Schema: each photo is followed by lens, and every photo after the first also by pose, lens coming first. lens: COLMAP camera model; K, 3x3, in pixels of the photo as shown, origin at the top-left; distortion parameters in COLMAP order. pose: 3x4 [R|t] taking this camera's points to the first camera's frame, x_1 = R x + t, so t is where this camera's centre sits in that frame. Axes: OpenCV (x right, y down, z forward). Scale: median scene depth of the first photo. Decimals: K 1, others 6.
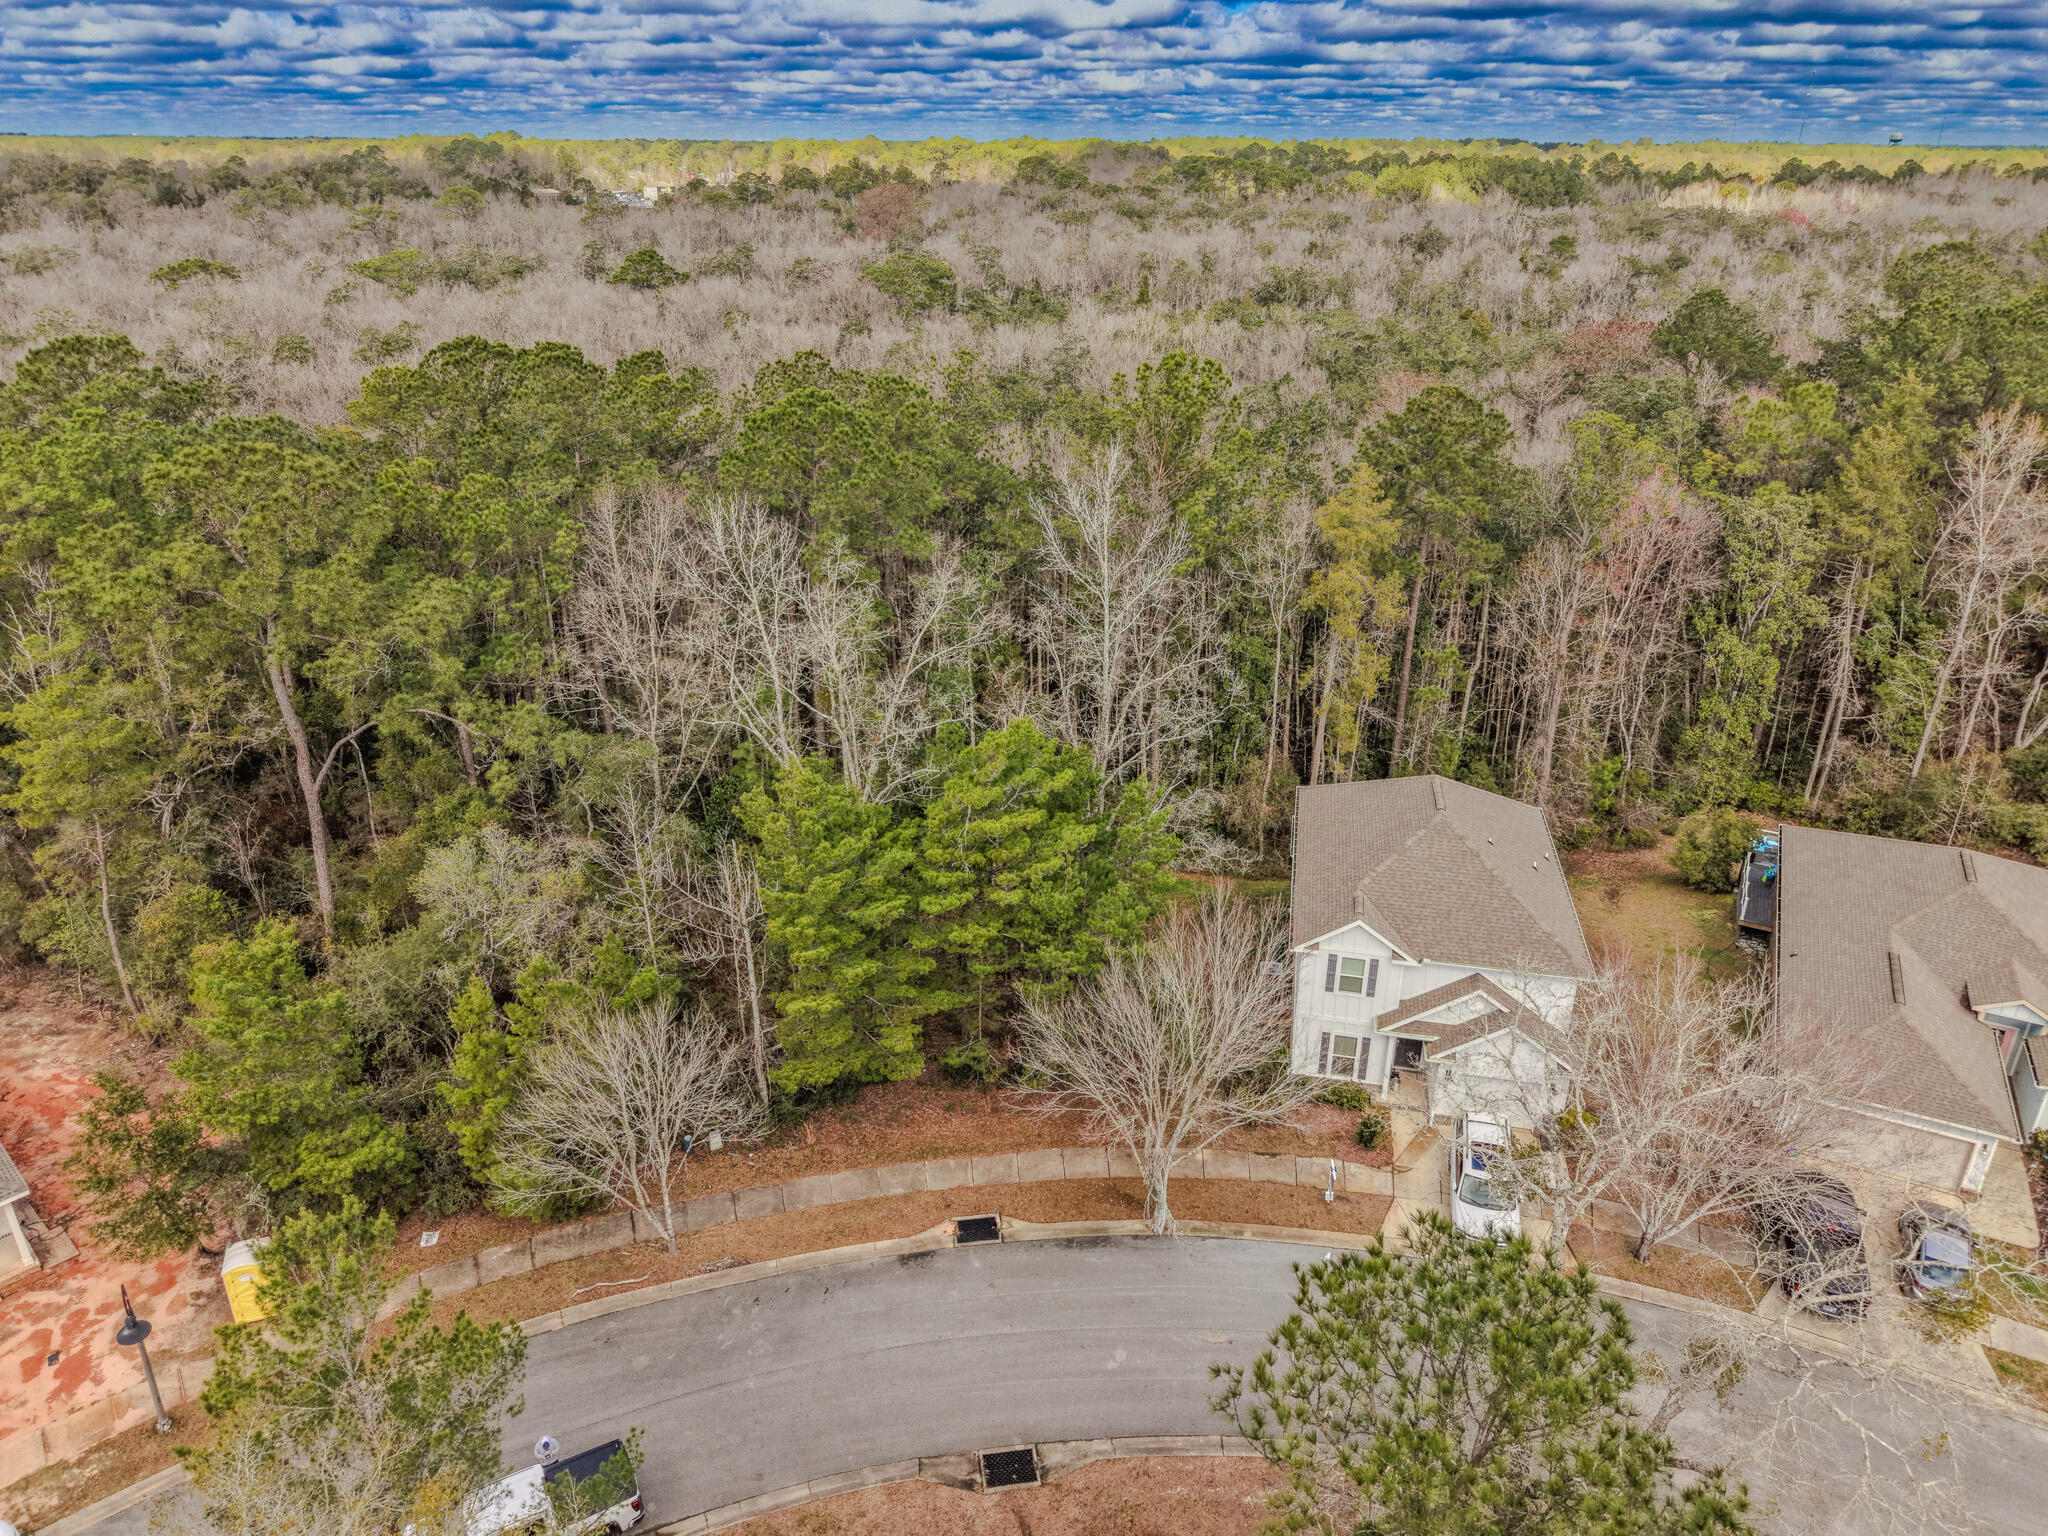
lens RADIAL K [[1400.2, 0, 1043.8], [0, 1400.2, 765.0], [0, 0, 1]] dist [0.003502, -0.005299]
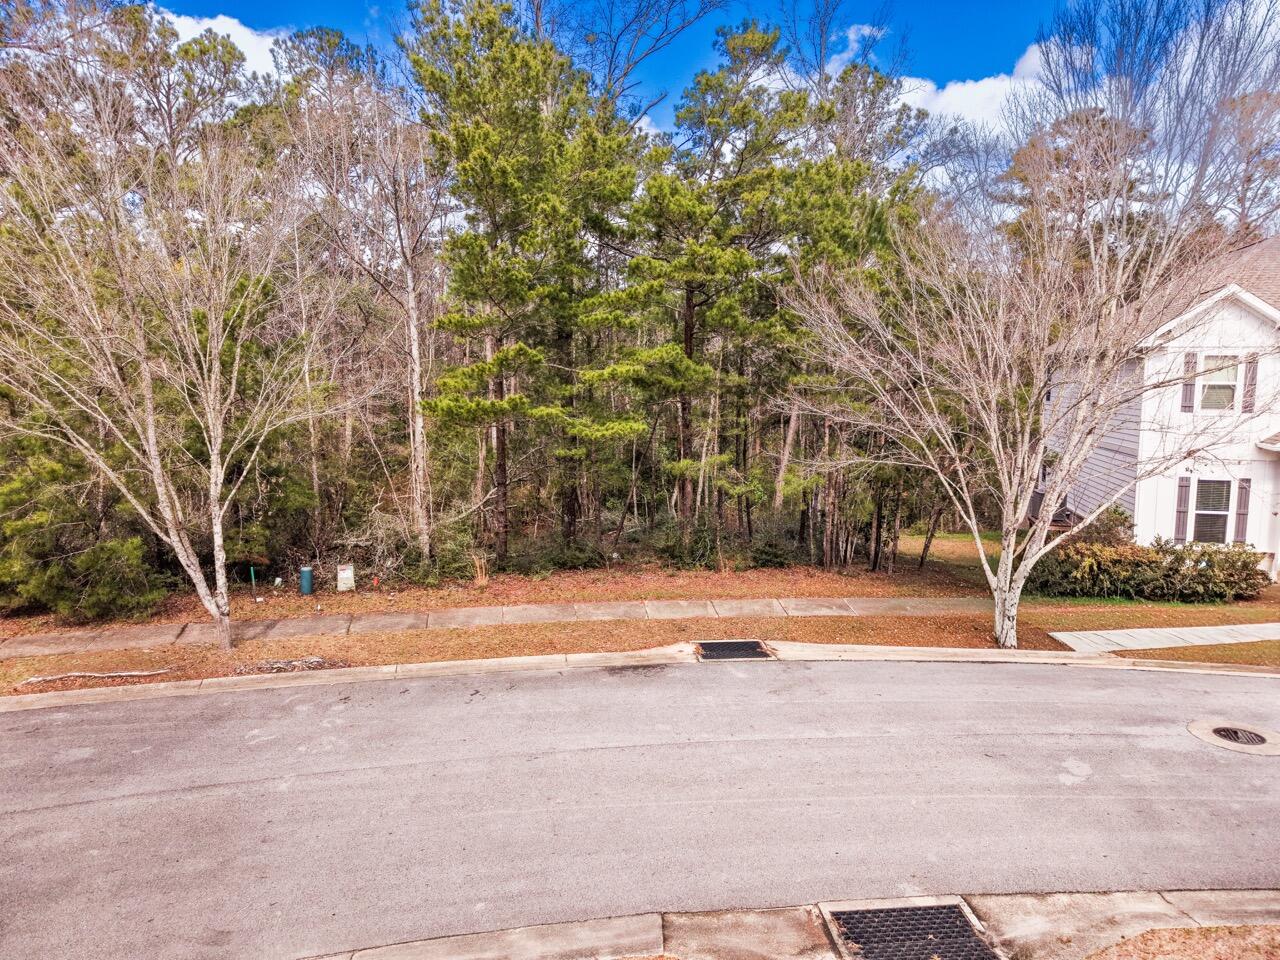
lens RADIAL K [[875.1, 0, 642.5], [0, 875.1, 480.3], [0, 0, 1]] dist [0.003502, -0.005299]
pose [[0.998765, -0.003193, -0.049573, -0.069558], [-0.011791, 0.954176, -0.299014, 0.383606], [0.048256, 0.299229, 0.952960, 0.627214]]
